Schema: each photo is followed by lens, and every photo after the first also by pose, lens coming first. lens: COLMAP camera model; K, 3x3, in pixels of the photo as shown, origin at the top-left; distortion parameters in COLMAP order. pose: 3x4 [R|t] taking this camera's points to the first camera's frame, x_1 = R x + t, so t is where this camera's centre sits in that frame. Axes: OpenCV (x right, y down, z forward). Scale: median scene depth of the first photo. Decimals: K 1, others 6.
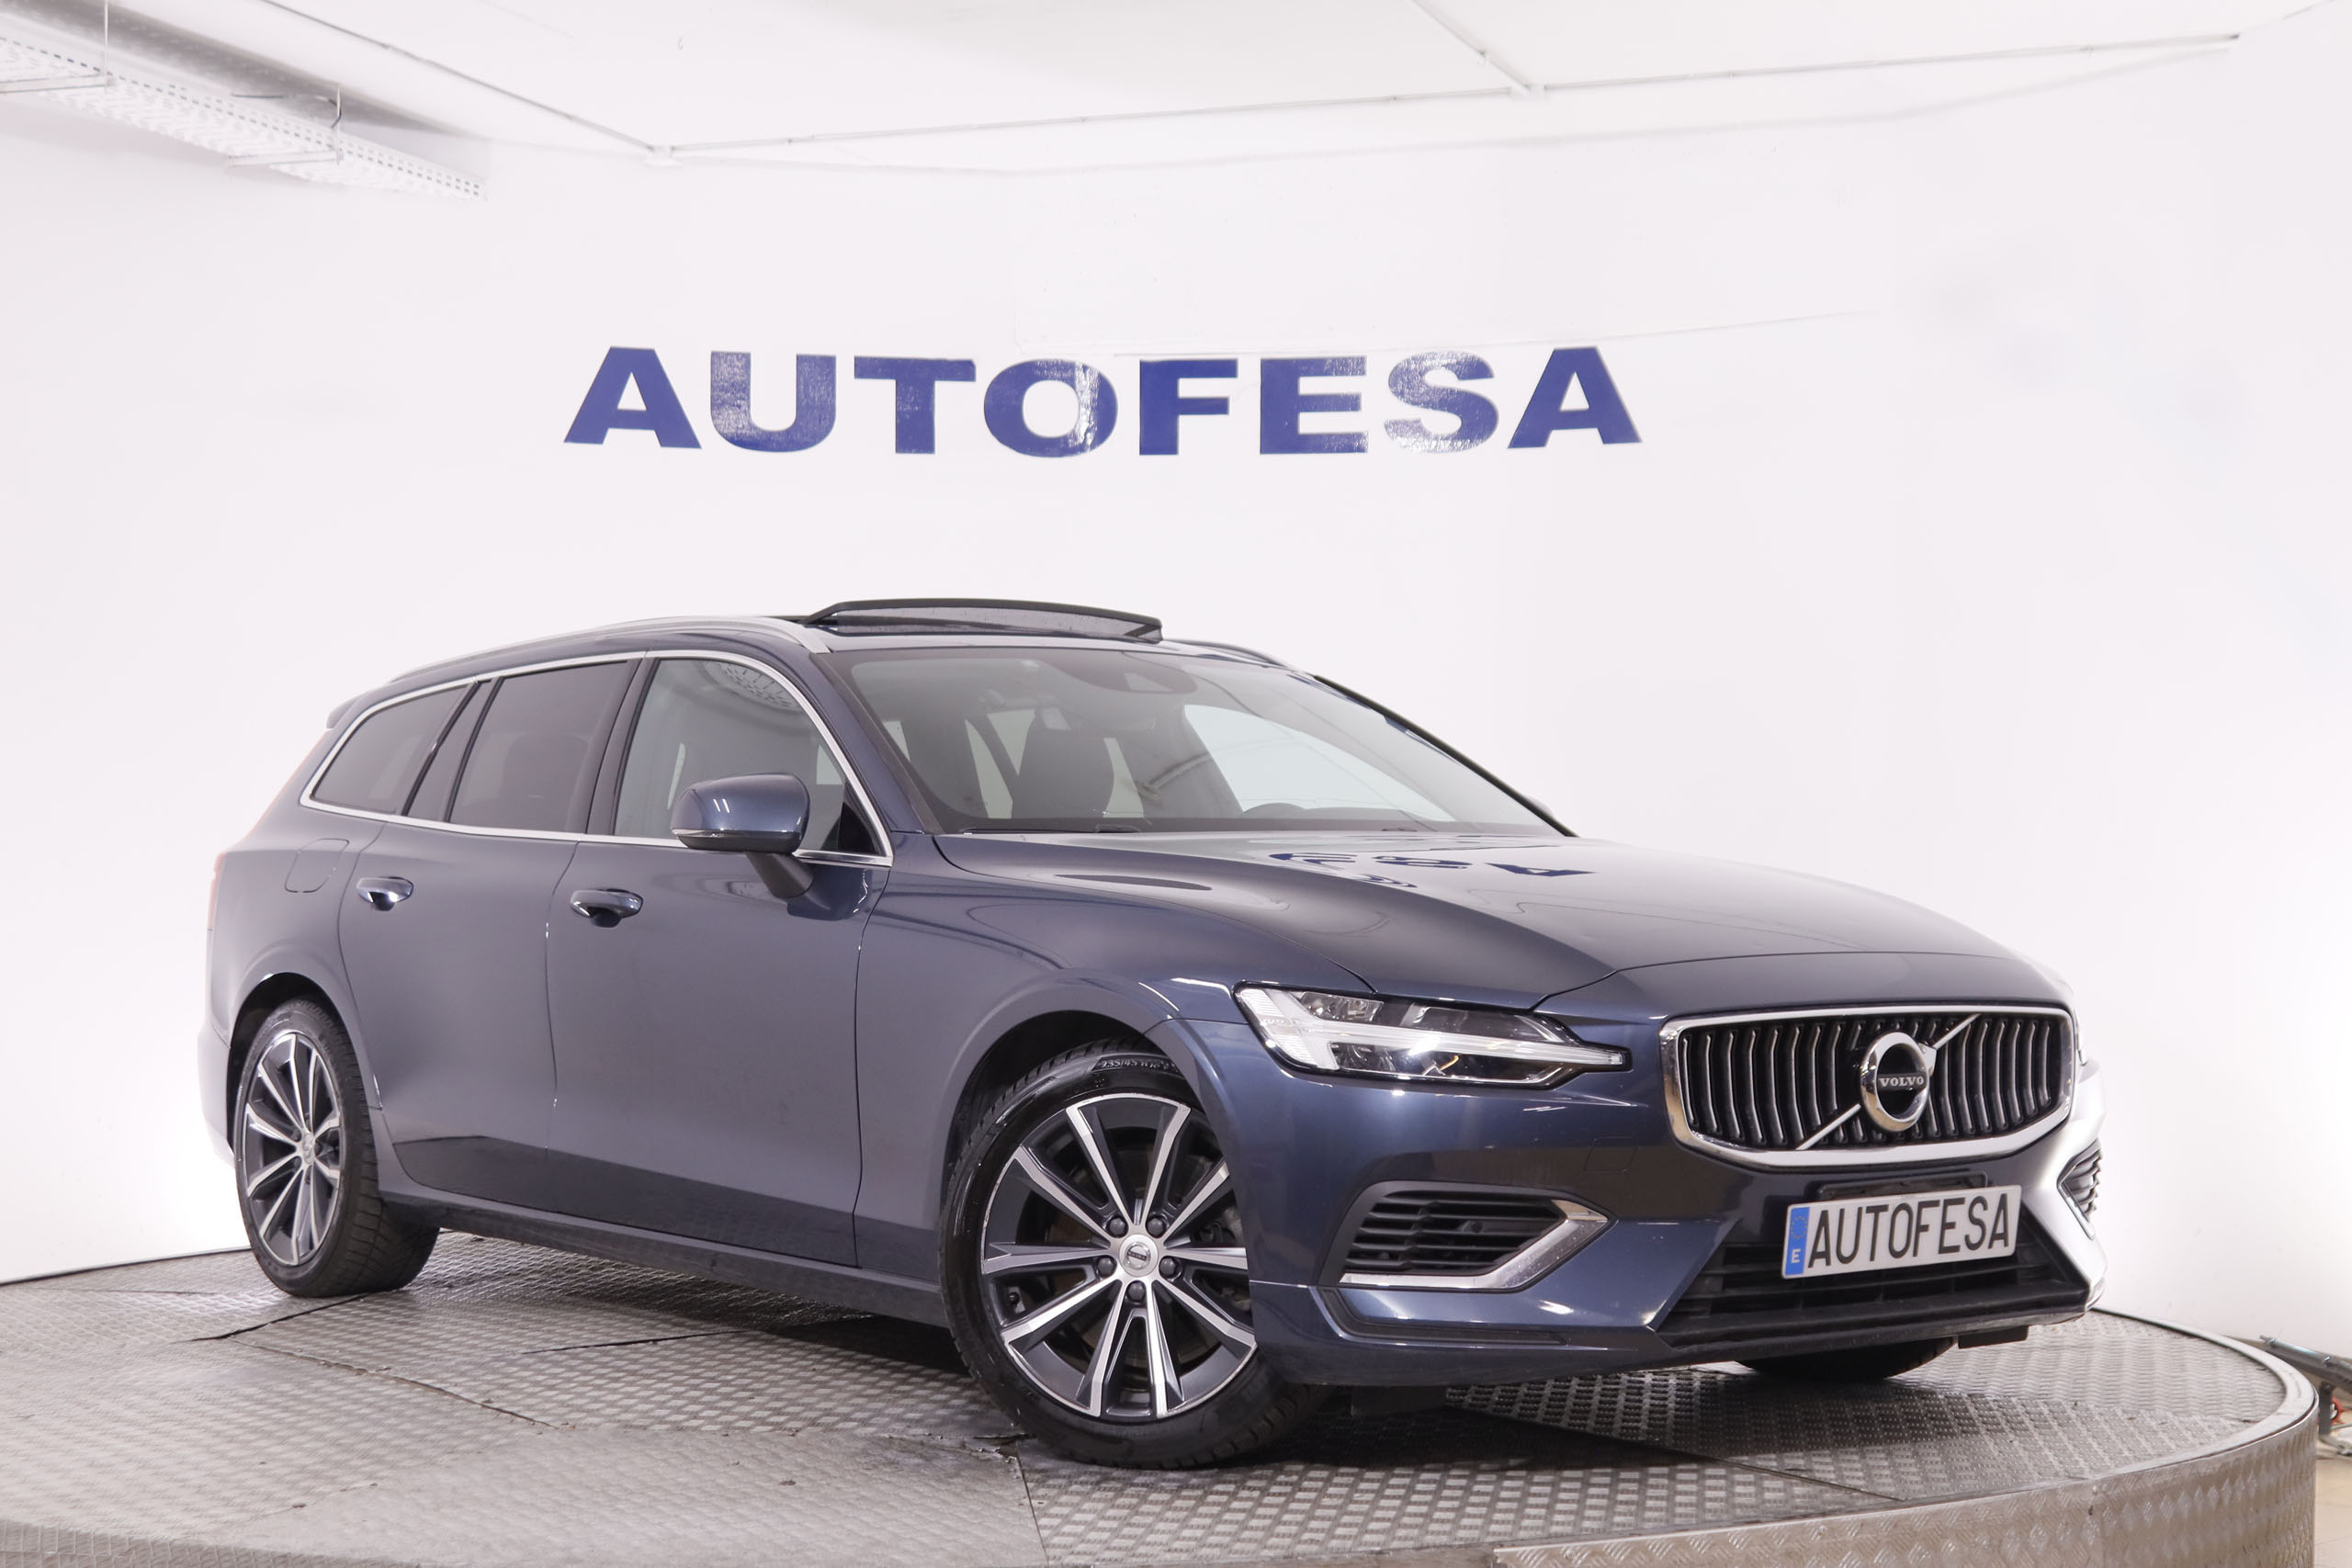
lens RADIAL K [[3674.0, 0, 1182.5], [0, 3674.0, 752.6], [0, 0, 1]] dist [-0.046600, 0.184900]
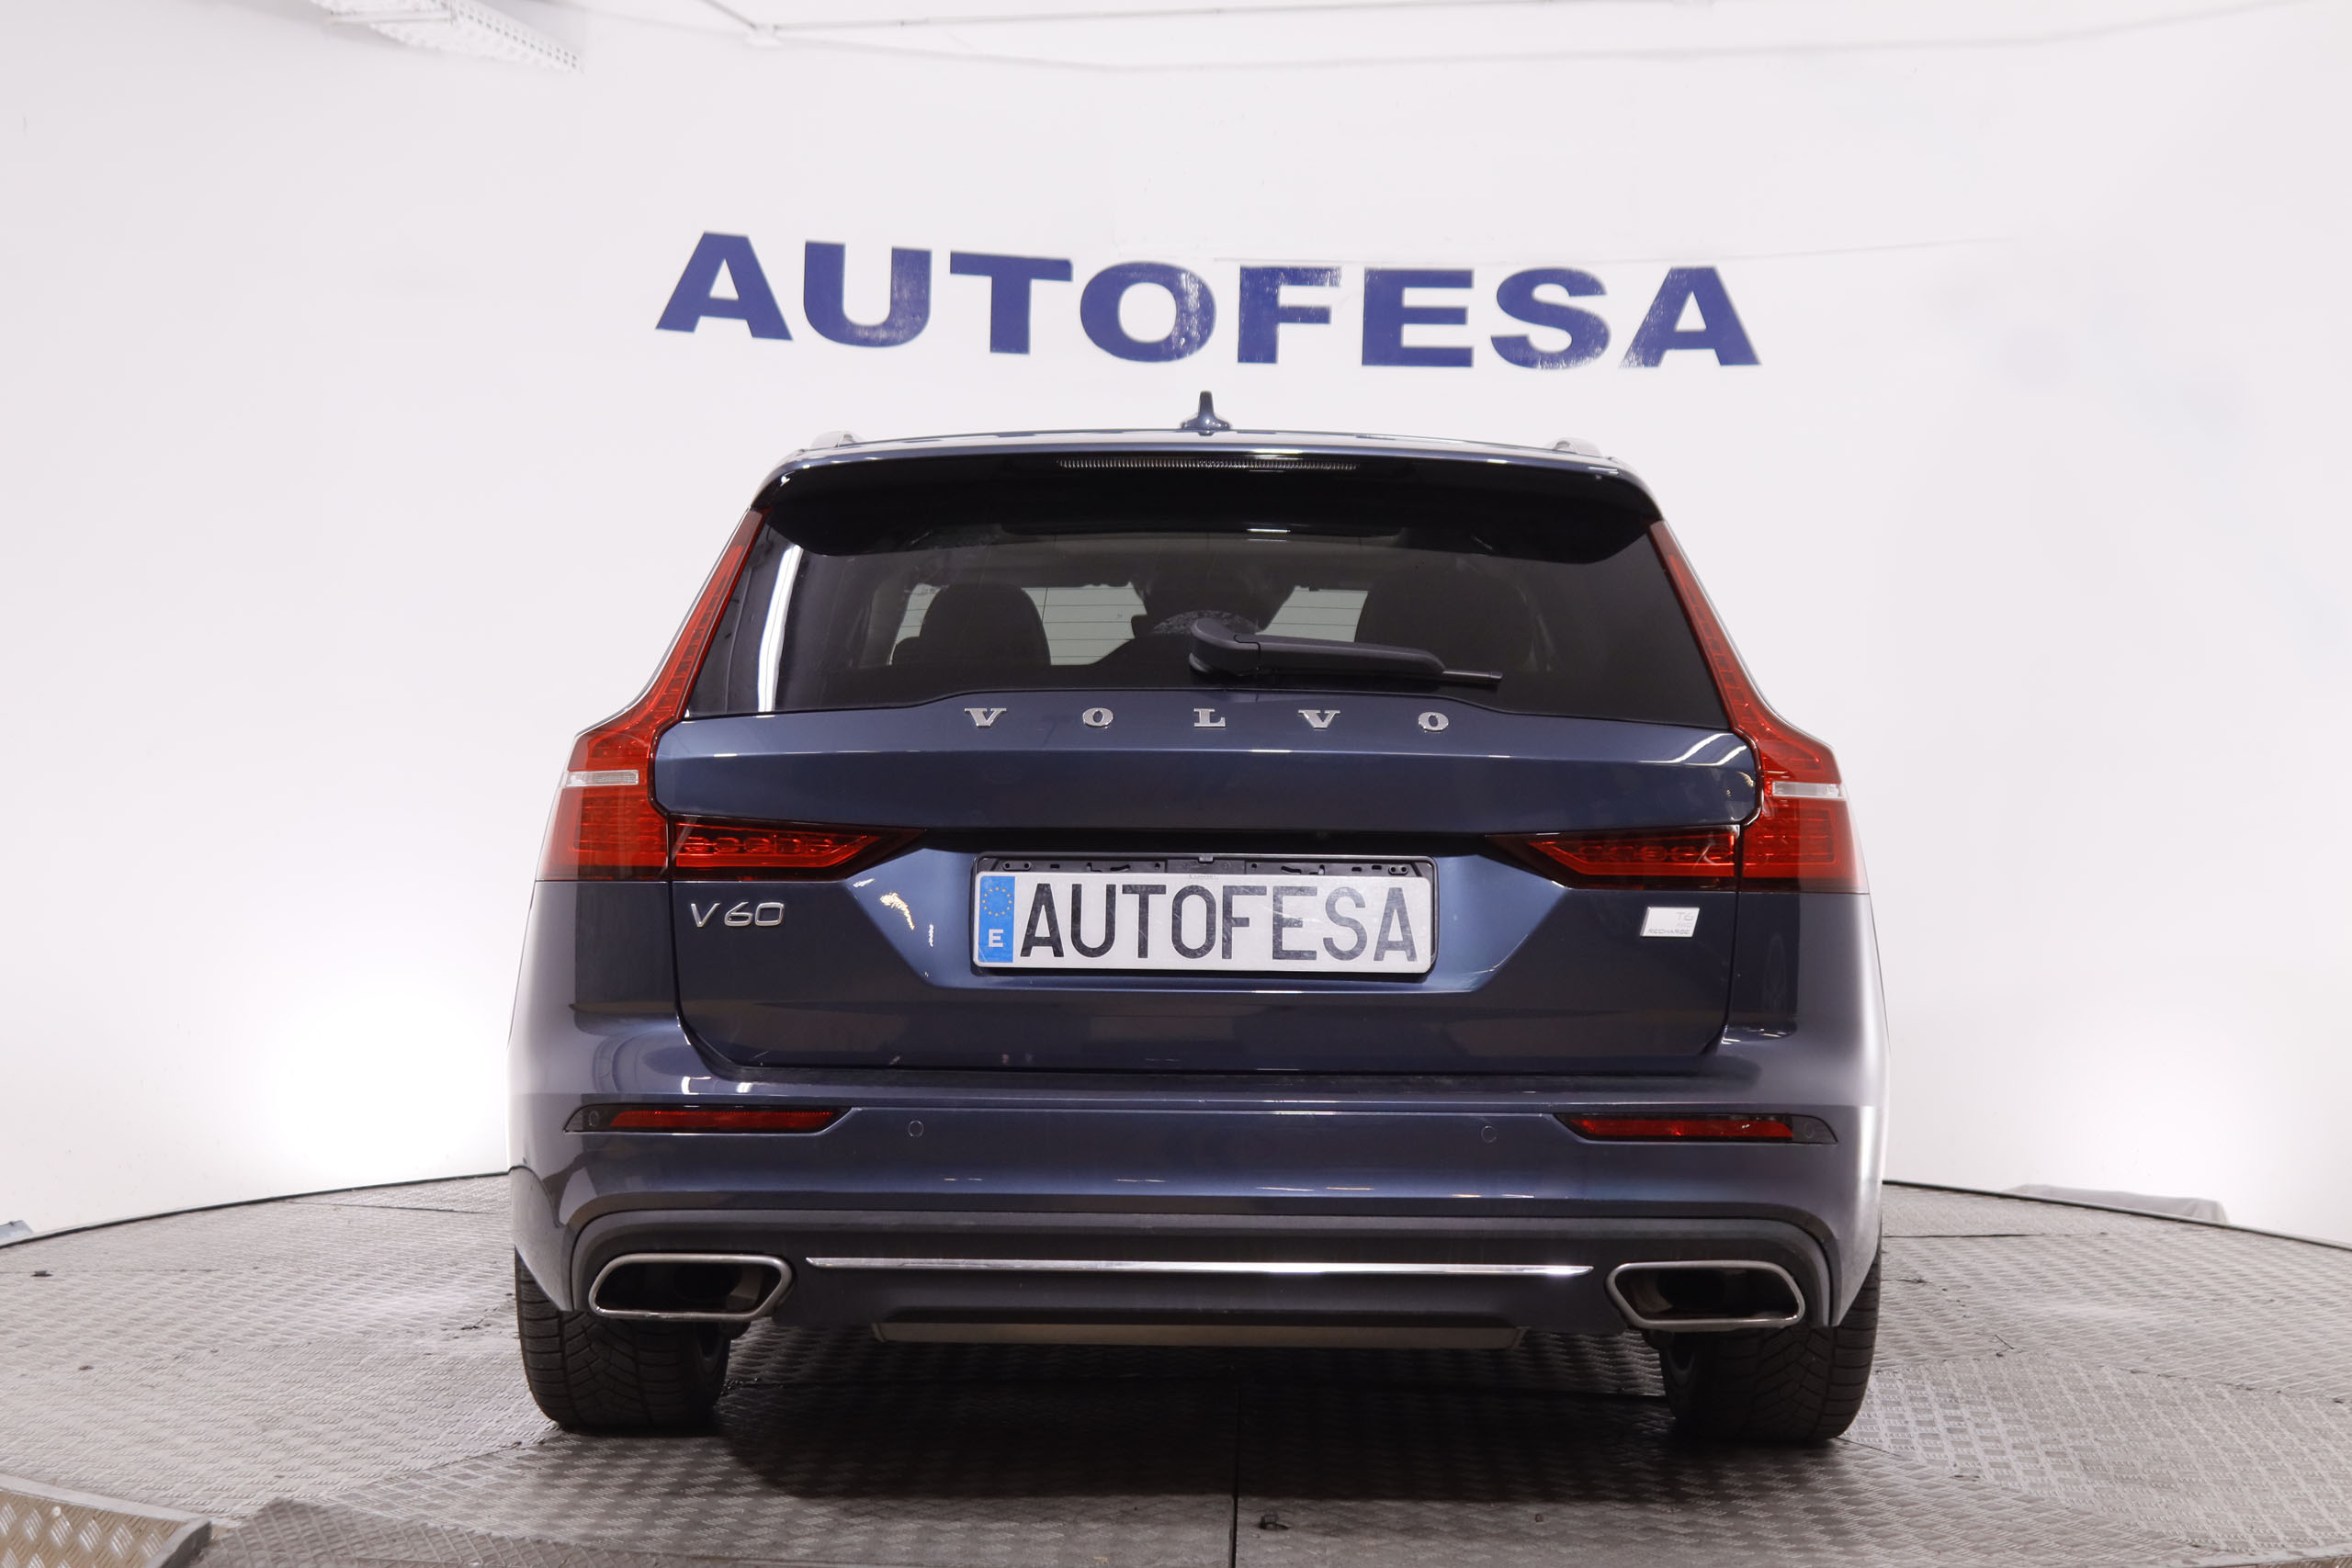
lens RADIAL K [[3449.7, 0, 1176.0], [0, 3449.7, 784.0], [0, 0, 1]] dist [-0.052728, 0.181752]
pose [[0.997131, 0.023247, 0.072031, -0.102494], [-0.025401, 0.999253, 0.029127, 0.005310], [-0.071300, -0.030873, 0.996977, 0.092429]]
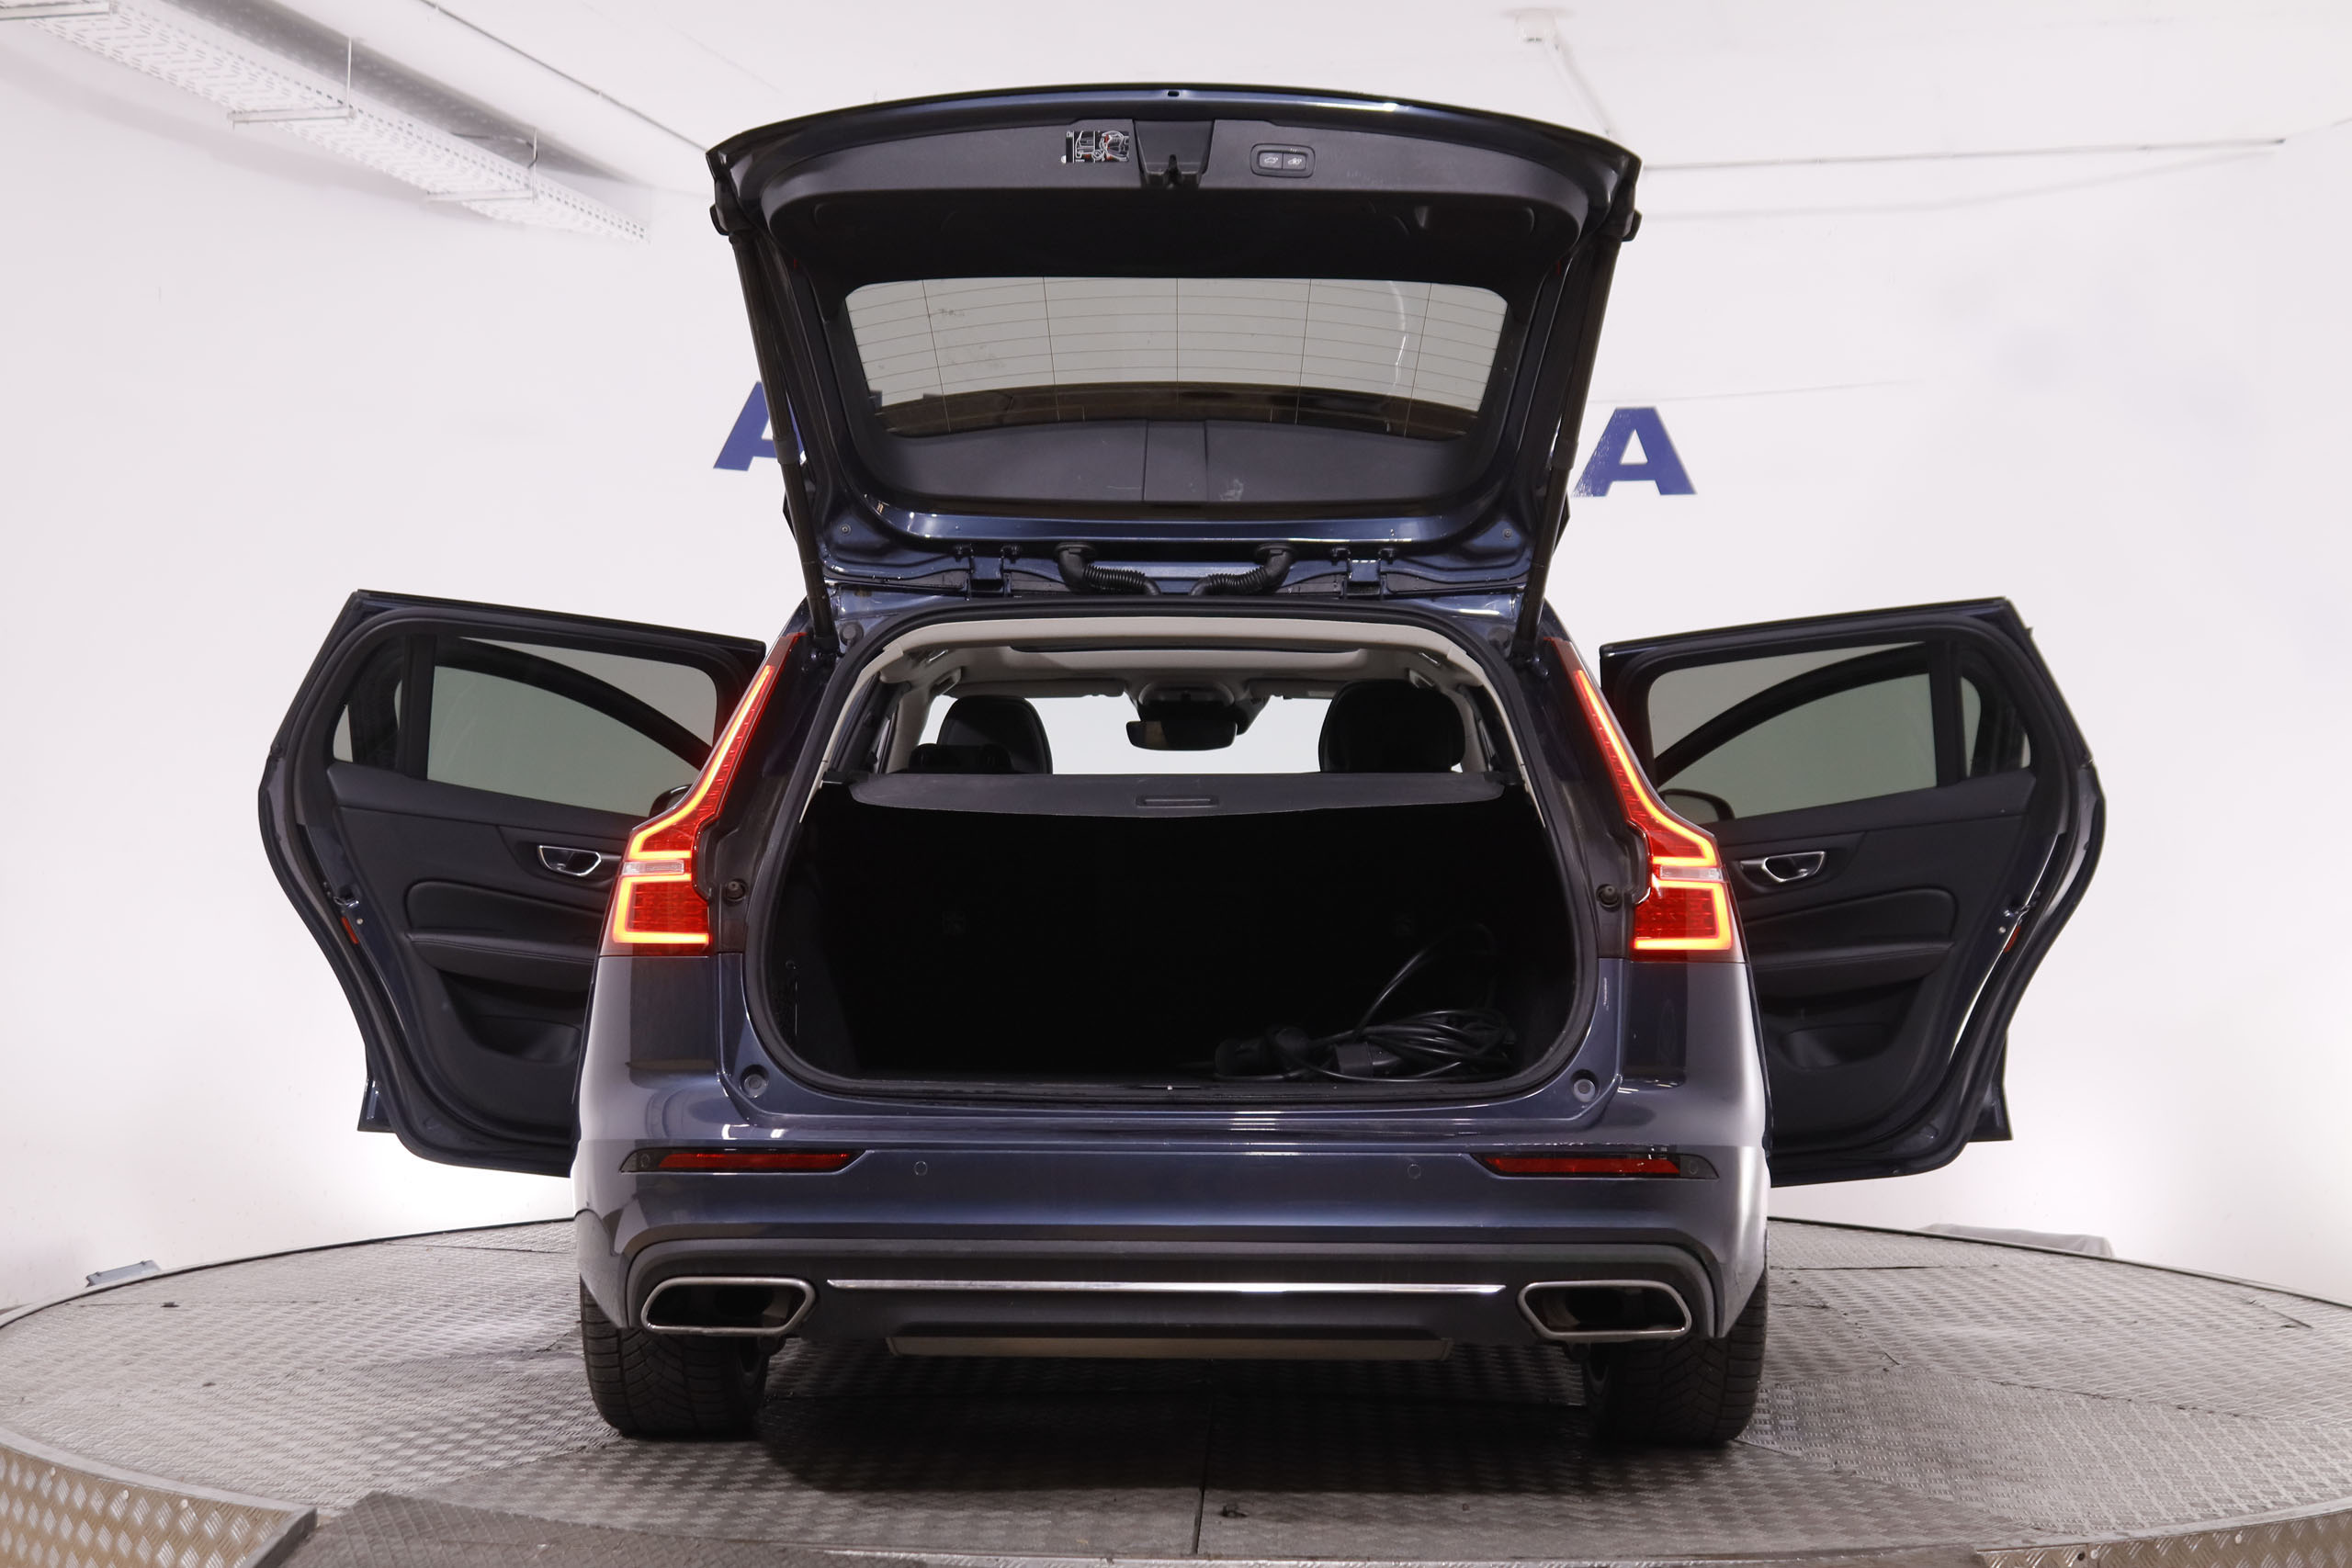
lens RADIAL K [[3145.3, 0, 1162.7], [0, 3145.3, 771.1], [0, 0, 1]] dist [-0.067078, 0.107757]
pose [[0.997959, 0.021051, 0.060280, -0.097516], [-0.020974, 0.999778, -0.001922, 0.004420], [-0.060307, 0.000654, 0.998180, 0.070155]]
